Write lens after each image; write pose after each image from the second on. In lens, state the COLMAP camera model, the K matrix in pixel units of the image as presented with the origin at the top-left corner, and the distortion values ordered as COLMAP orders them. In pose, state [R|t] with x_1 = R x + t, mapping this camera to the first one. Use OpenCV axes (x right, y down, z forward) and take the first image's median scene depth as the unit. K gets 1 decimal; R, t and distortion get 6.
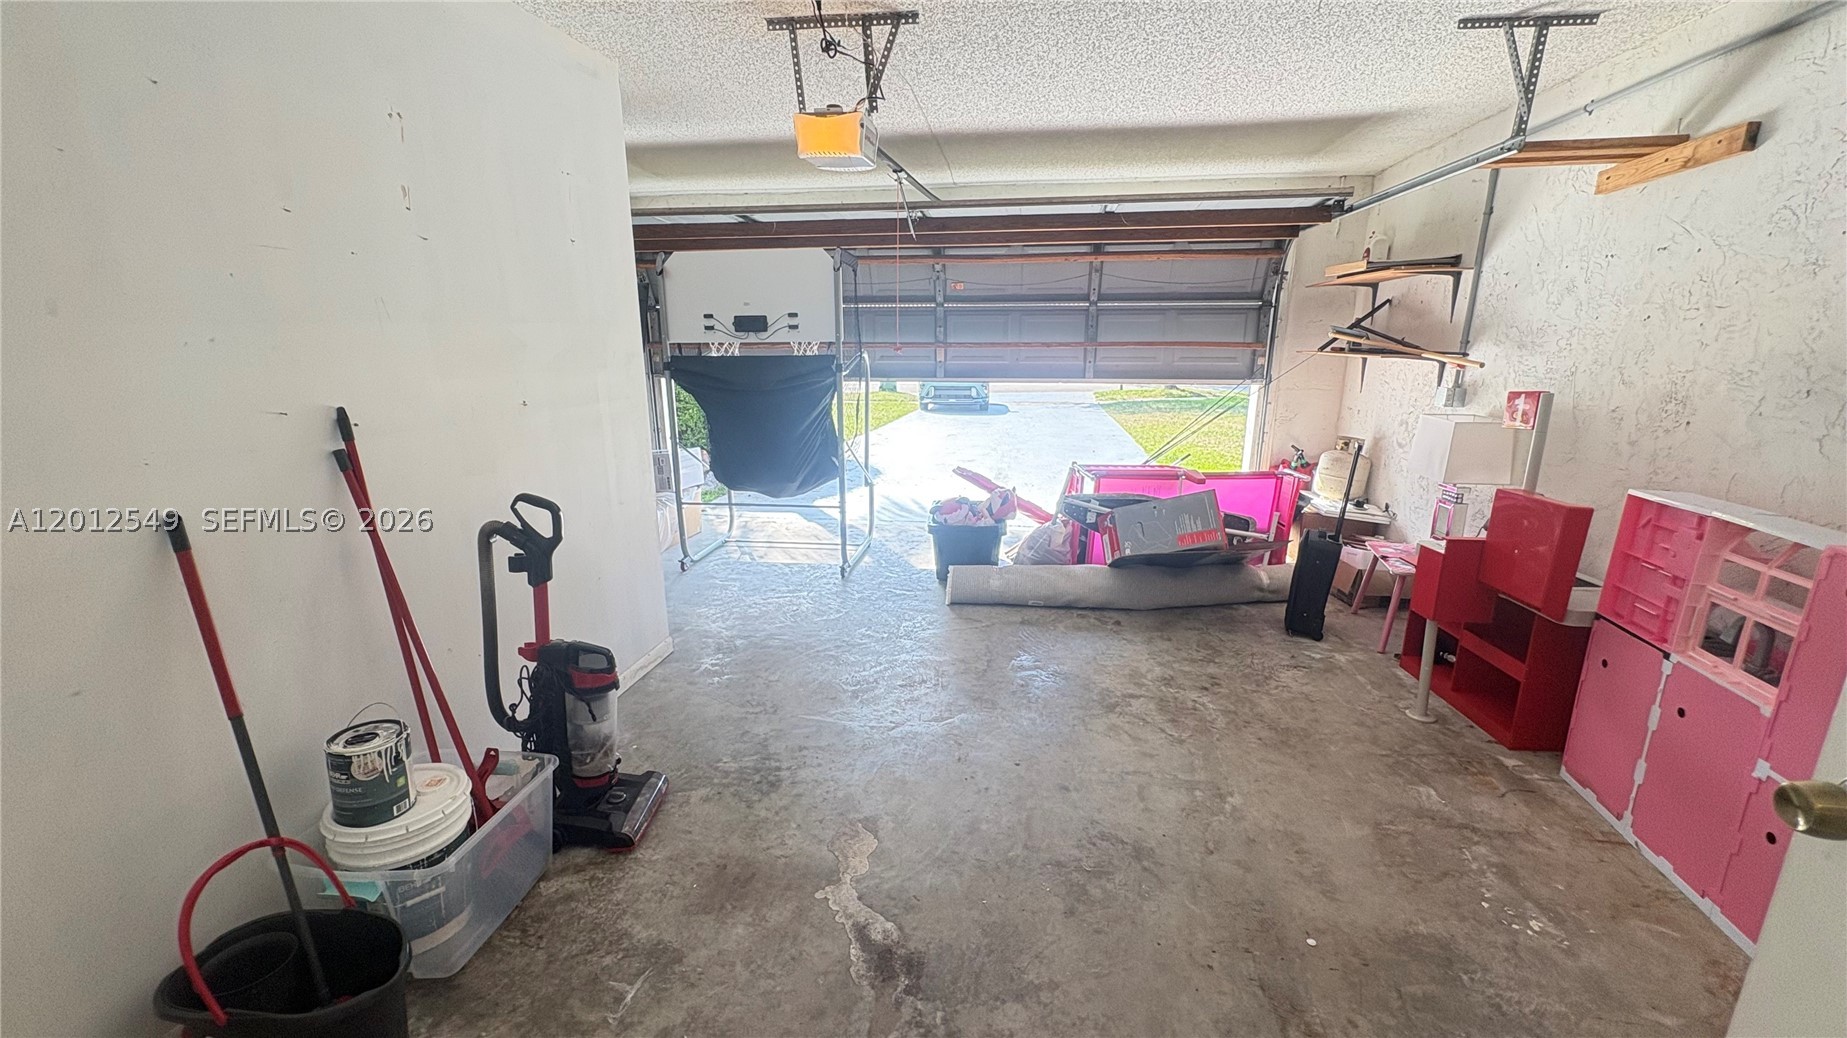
lens RADIAL K [[736.6, 0, 927.4], [0, 736.6, 521.4], [0, 0, 1]] dist [0.000178, 0.000298]
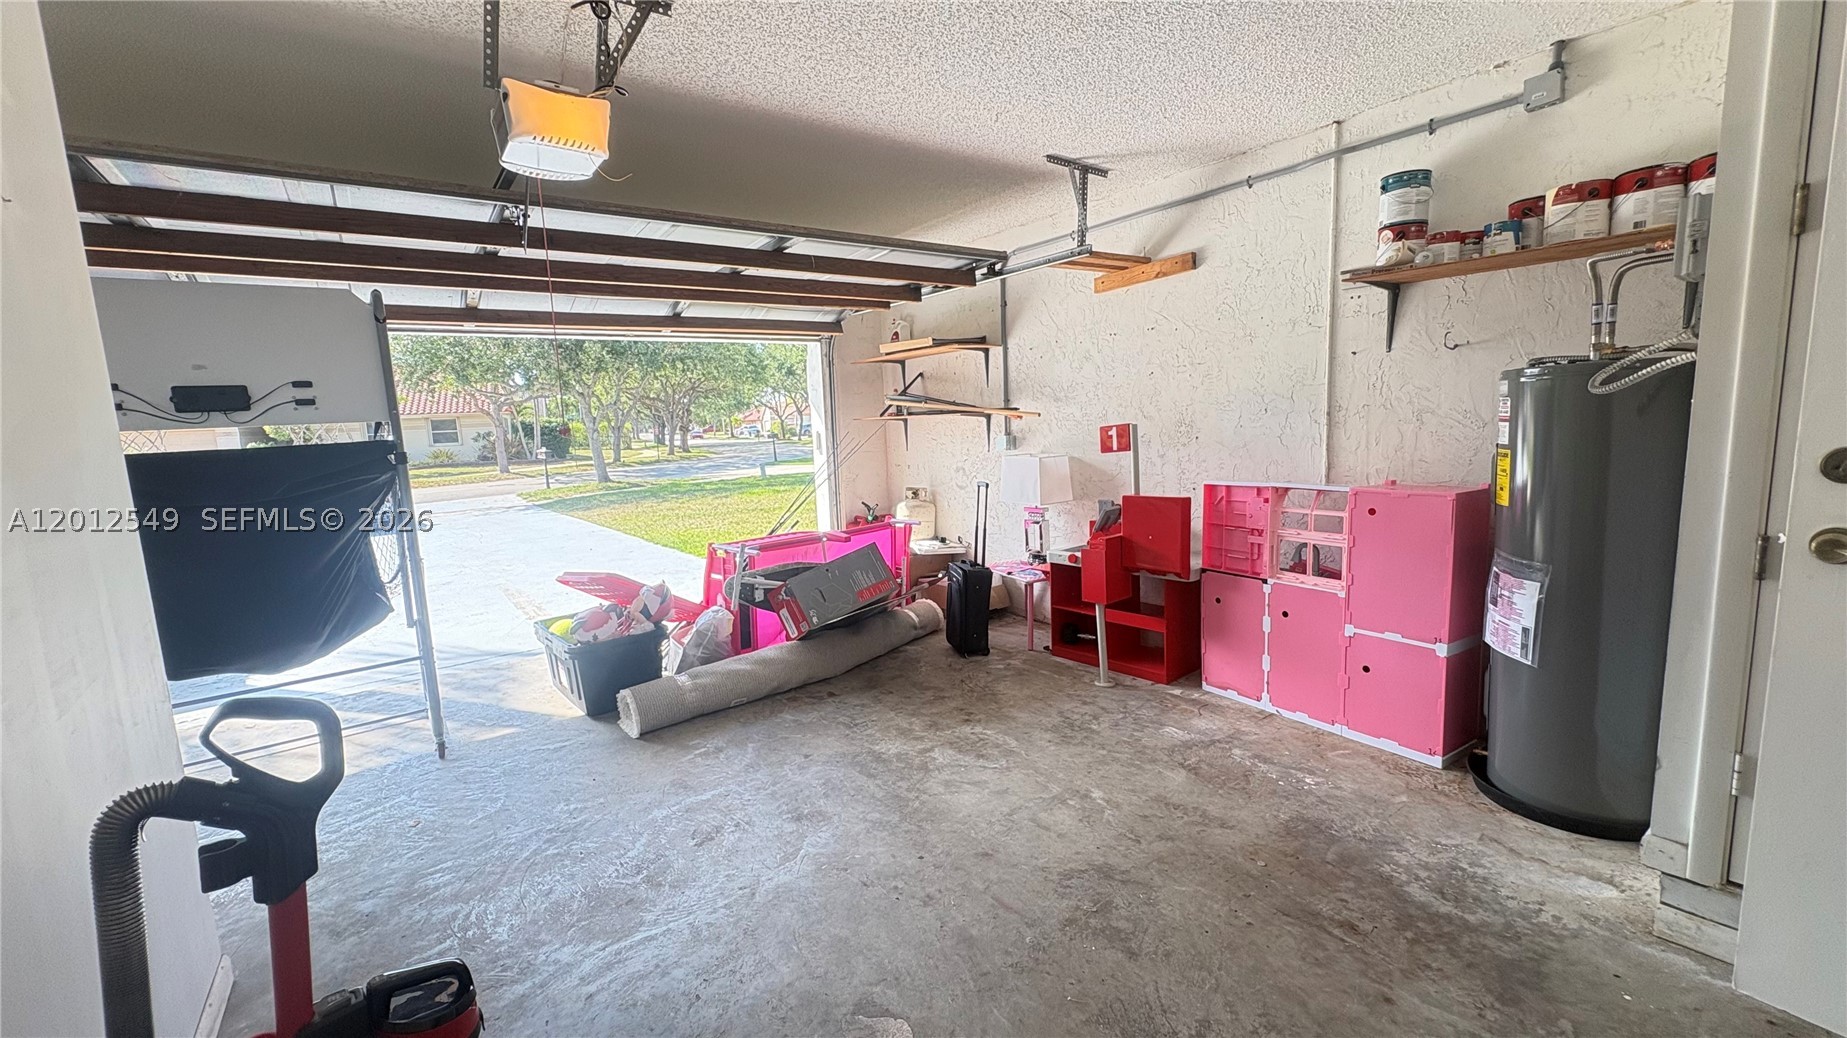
lens RADIAL K [[736.6, 0, 922.3], [0, 736.6, 520.1], [0, 0, 1]] dist [0.000178, 0.000298]
pose [[0.705912, -0.129519, 0.696357, -0.437129], [0.217001, 0.975410, -0.038557, -0.028988], [-0.674239, 0.178328, 0.716659, 0.297714]]
